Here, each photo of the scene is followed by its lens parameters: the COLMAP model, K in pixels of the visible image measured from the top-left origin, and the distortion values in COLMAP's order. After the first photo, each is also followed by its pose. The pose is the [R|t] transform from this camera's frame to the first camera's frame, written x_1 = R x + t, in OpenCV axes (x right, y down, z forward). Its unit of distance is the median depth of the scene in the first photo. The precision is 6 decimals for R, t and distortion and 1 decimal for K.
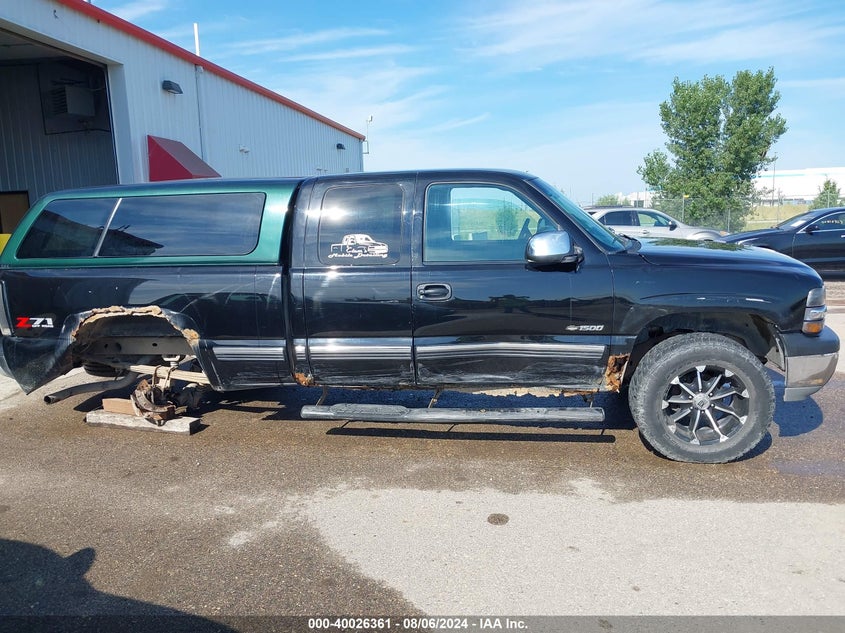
lens RADIAL K [[675.8, 0, 424.2], [0, 675.8, 322.8], [0, 0, 1]] dist [0.045430, -0.067101]
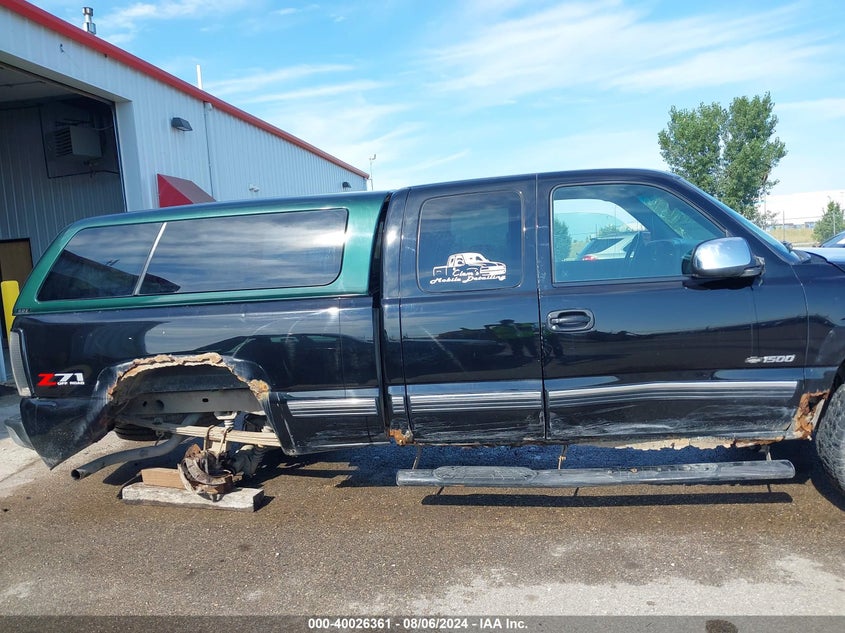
lens RADIAL K [[675.8, 0, 420.6], [0, 675.8, 318.2], [0, 0, 1]] dist [0.045430, -0.067101]
pose [[0.999241, -0.038755, 0.003912, -0.144219], [0.038924, 0.997248, -0.063105, -0.004892], [-0.001456, 0.063209, 0.997999, 0.186761]]
